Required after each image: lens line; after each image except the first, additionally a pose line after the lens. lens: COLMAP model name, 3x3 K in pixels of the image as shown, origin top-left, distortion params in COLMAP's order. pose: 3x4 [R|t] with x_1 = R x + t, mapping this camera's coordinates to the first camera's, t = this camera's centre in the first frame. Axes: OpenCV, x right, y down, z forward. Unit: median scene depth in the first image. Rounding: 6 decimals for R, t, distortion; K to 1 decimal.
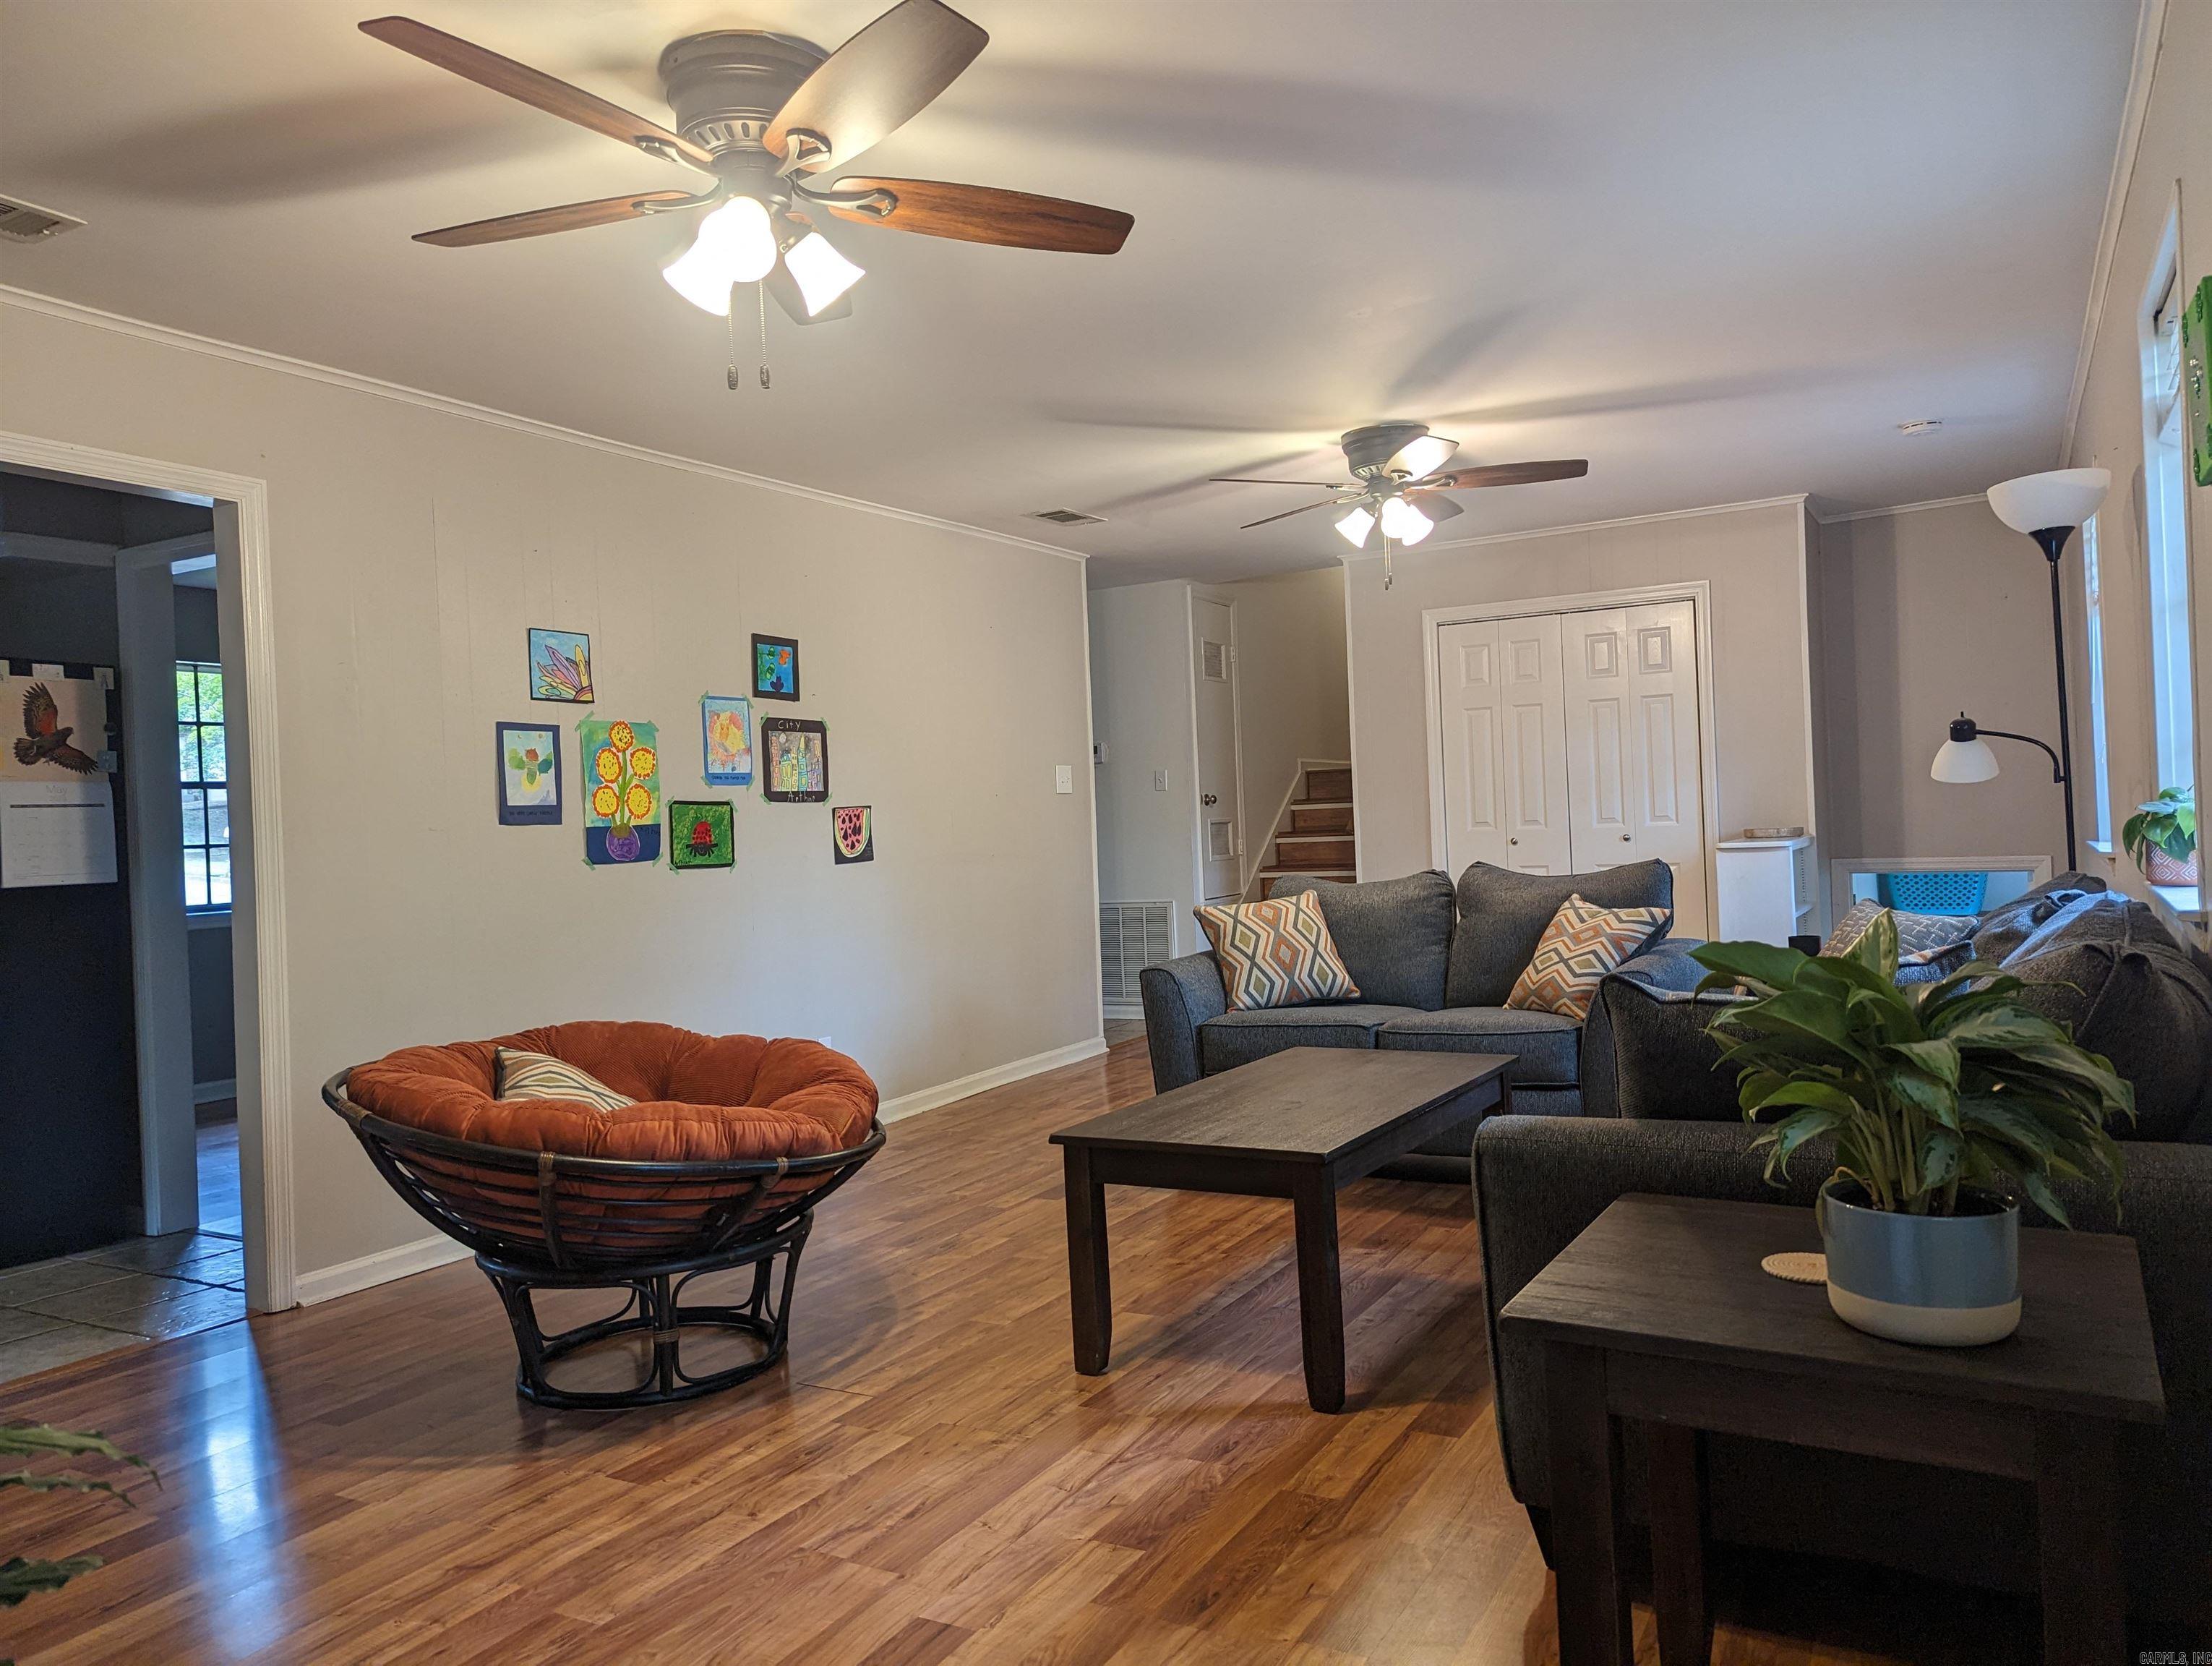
lens RADIAL K [[1551.0, 0, 1107.2], [0, 1551.0, 828.6], [0, 0, 1]] dist [0.040004, -0.008269]
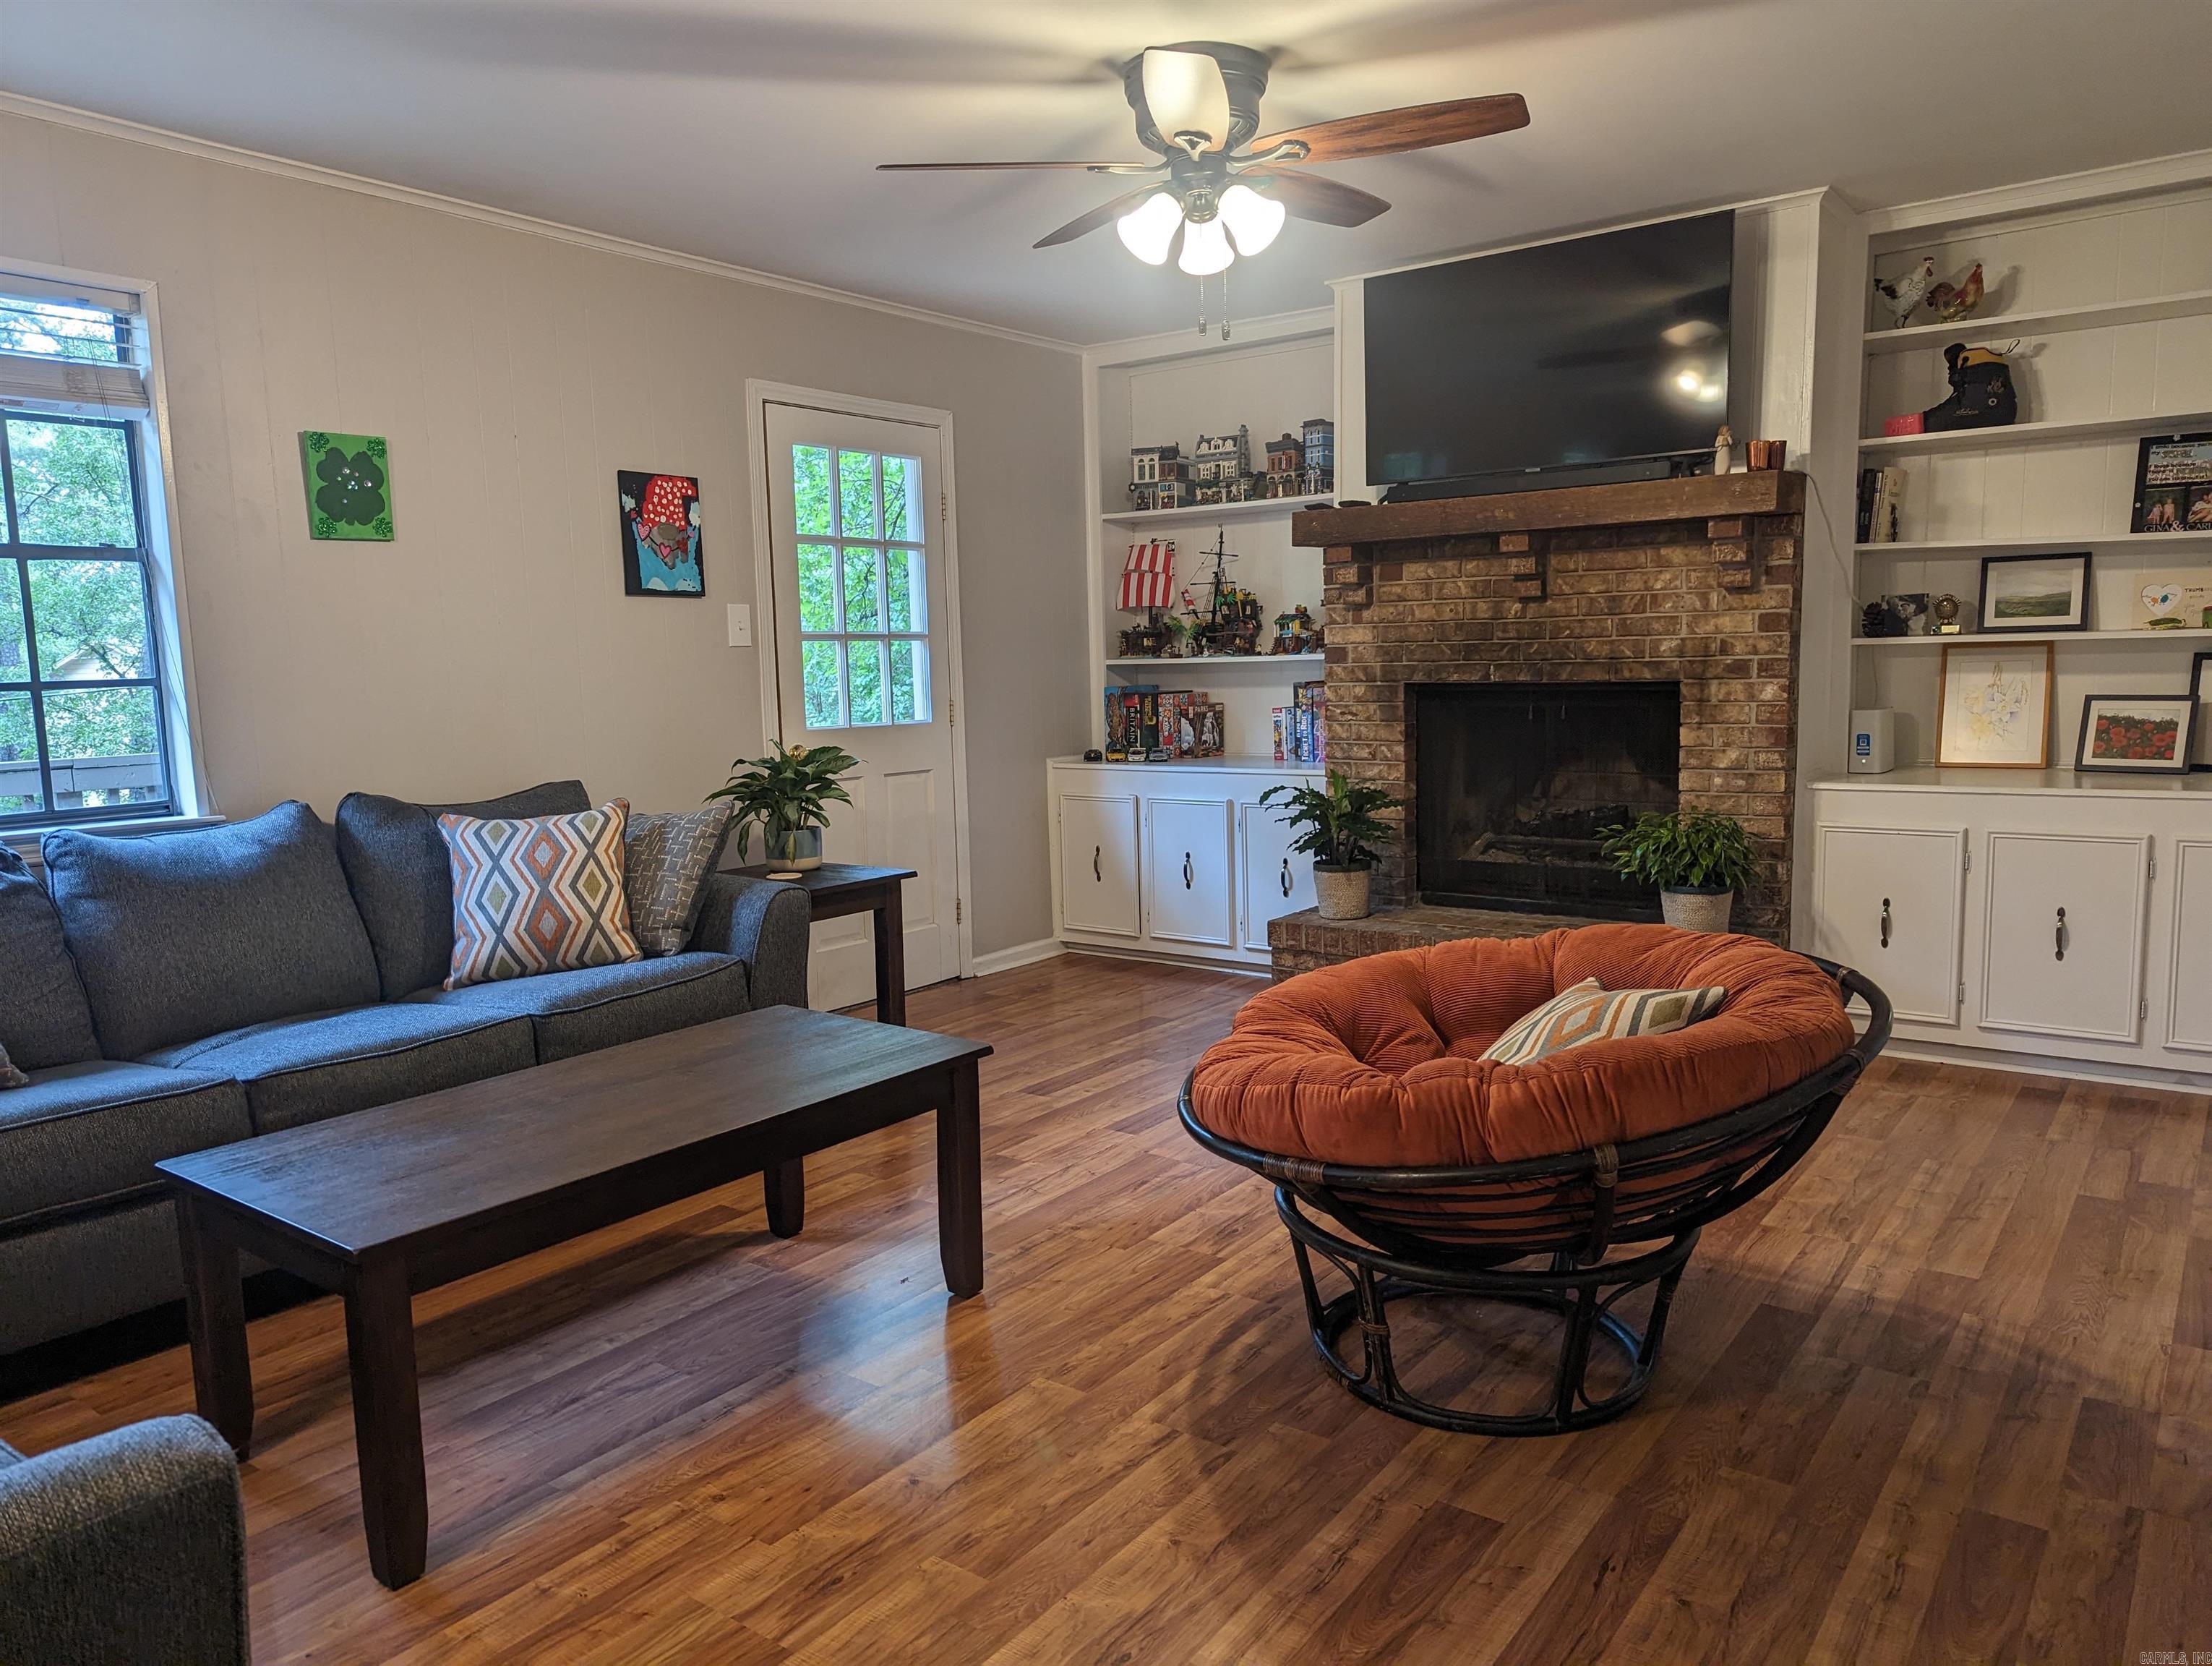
lens RADIAL K [[1551.0, 0, 1106.4], [0, 1551.0, 839.2], [0, 0, 1]] dist [0.040004, -0.008269]
pose [[-0.990890, 0.057778, 0.121649, -0.213002], [0.072213, 0.990407, 0.117813, -0.028741], [-0.113675, 0.125525, -0.985556, 1.779860]]
